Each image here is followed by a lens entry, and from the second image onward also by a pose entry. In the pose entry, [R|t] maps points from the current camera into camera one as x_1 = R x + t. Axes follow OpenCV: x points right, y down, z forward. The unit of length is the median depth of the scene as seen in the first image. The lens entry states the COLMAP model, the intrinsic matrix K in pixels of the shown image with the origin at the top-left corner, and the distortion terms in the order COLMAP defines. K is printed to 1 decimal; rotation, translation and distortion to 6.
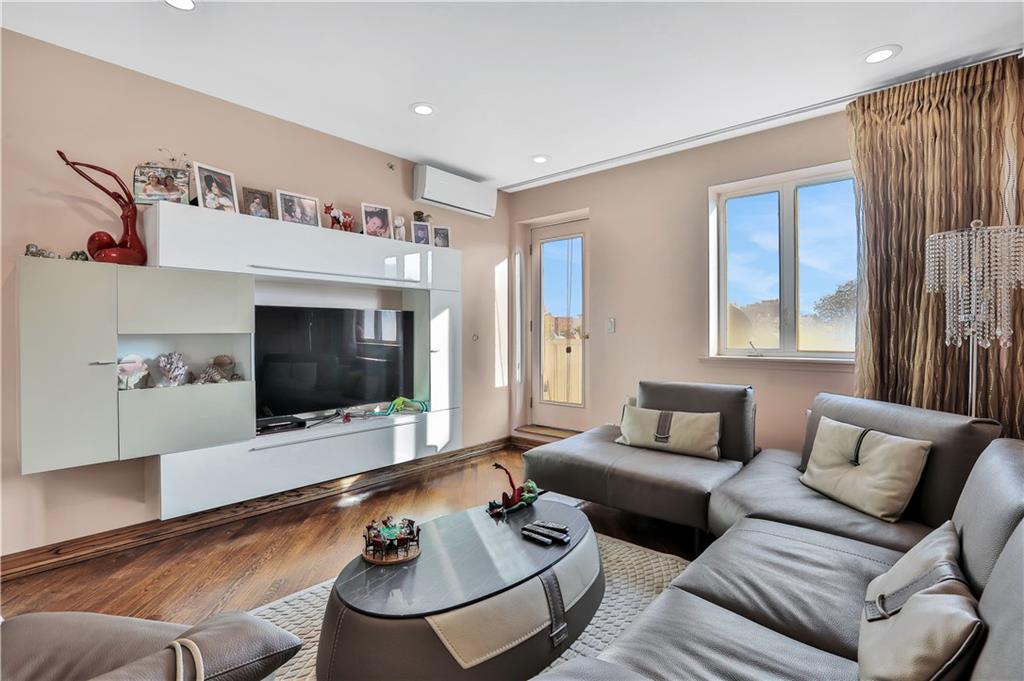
lens RADIAL K [[480.8, 0, 512.4], [0, 480.8, 331.6], [0, 0, 1]] dist [-0.052676, 0.028256]
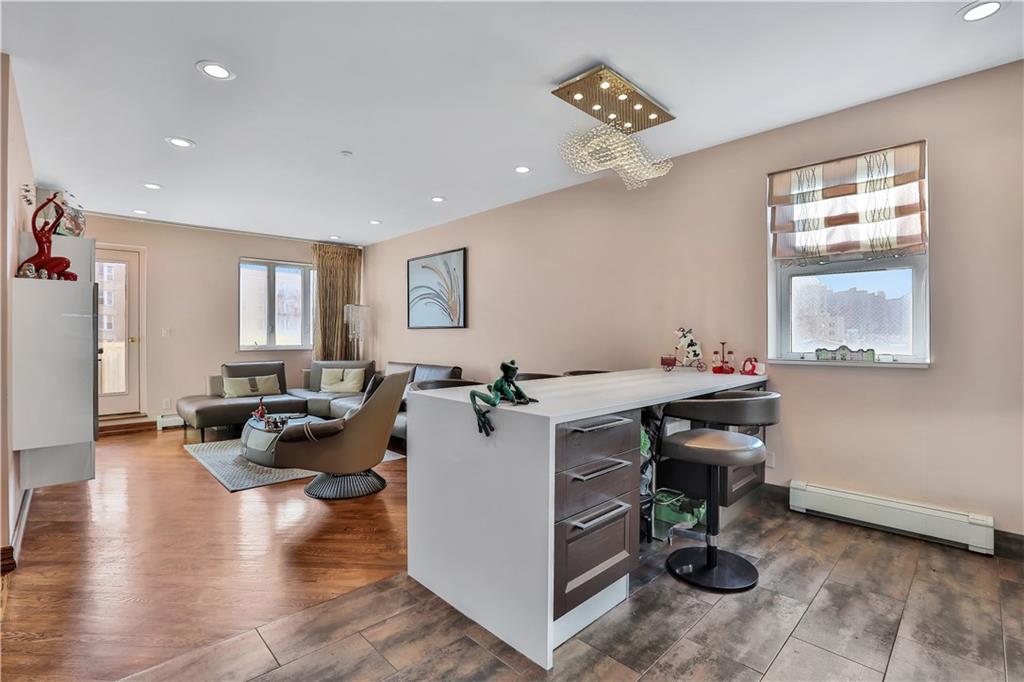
lens RADIAL K [[480.8, 0, 512.4], [0, 480.8, 332.1], [0, 0, 1]] dist [-0.052676, 0.028256]
pose [[0.112591, 0.006901, 0.993617, -1.548242], [-0.002702, 0.999974, -0.006639, -0.008412], [-0.993638, -0.001937, 0.112607, -0.292898]]
